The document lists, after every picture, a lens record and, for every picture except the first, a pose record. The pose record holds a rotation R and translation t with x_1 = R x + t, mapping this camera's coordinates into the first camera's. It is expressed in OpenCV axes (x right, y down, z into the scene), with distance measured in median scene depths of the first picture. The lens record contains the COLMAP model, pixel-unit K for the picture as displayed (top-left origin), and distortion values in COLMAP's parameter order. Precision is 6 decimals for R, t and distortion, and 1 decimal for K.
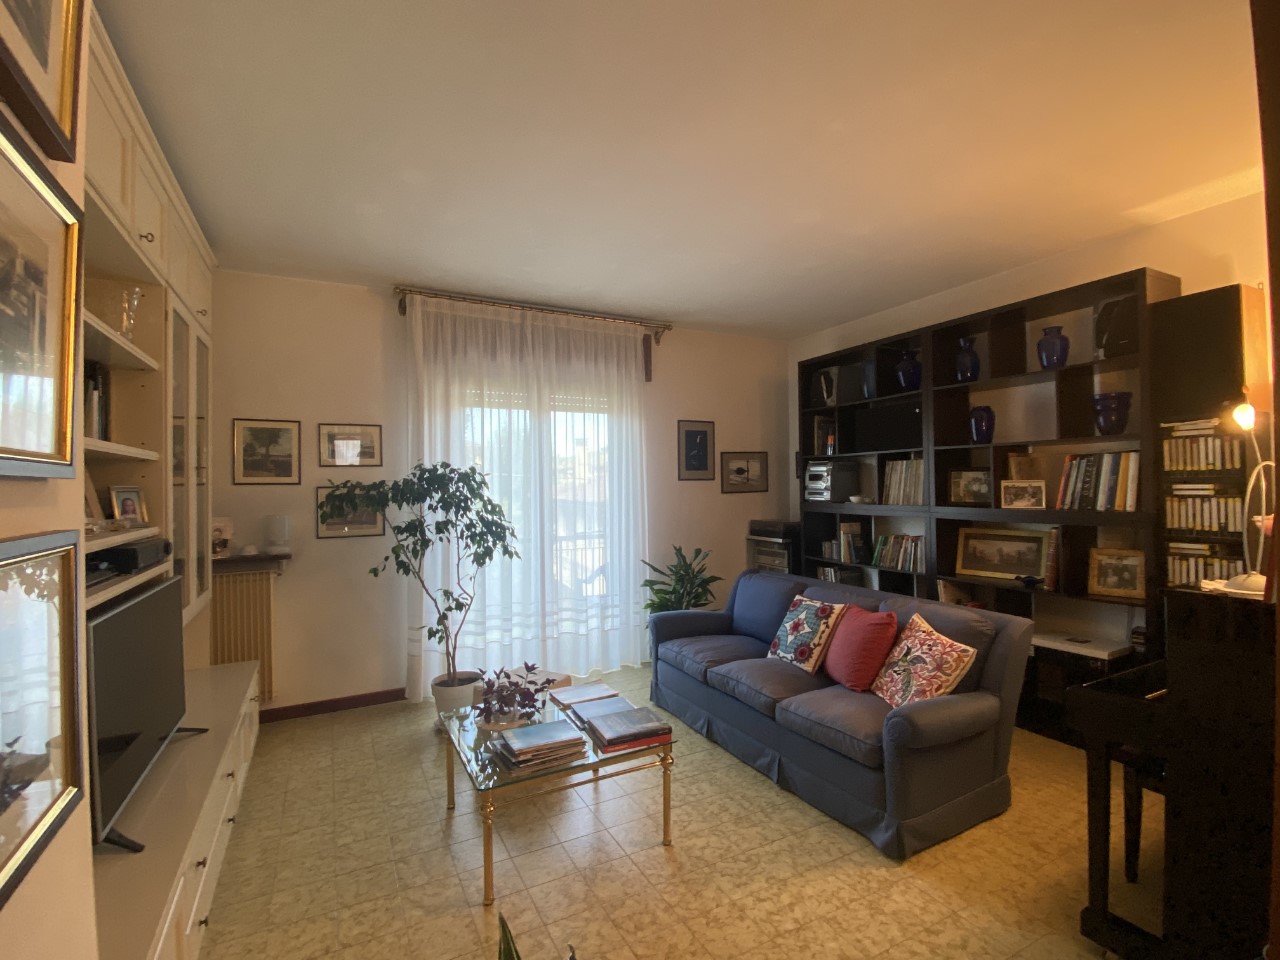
lens RADIAL K [[591.5, 0, 640.0], [0, 591.5, 476.7], [0, 0, 1]] dist [-0.001855, -0.000658]
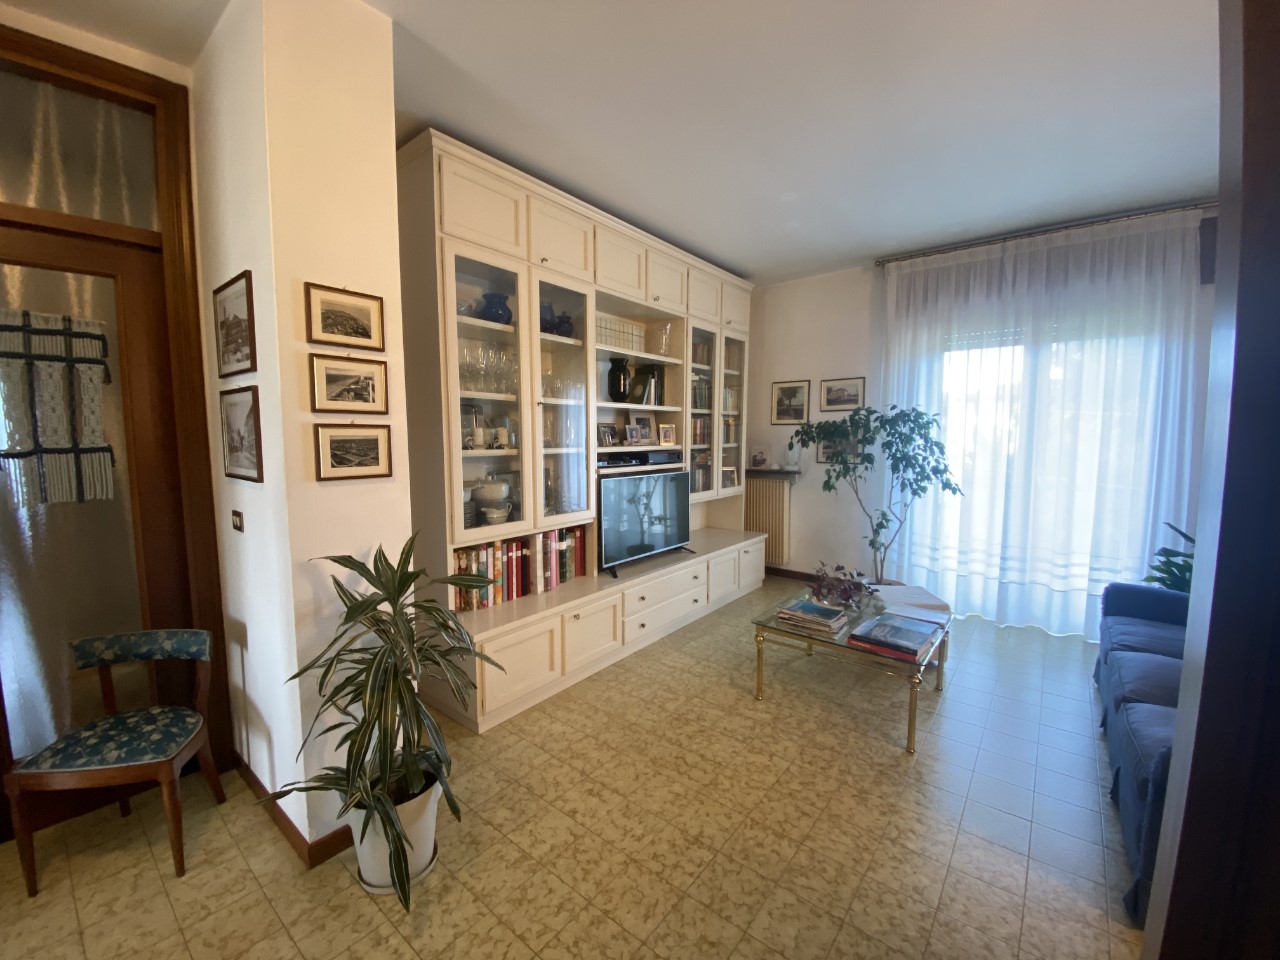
lens RADIAL K [[517.1, 0, 640.2], [0, 517.1, 477.7], [0, 0, 1]] dist [-0.000758, -0.000174]
pose [[0.387632, 0.089189, -0.917489, 0.441326], [0.007622, 0.994964, 0.099941, 0.012630], [0.921783, -0.045733, 0.385000, 0.132131]]
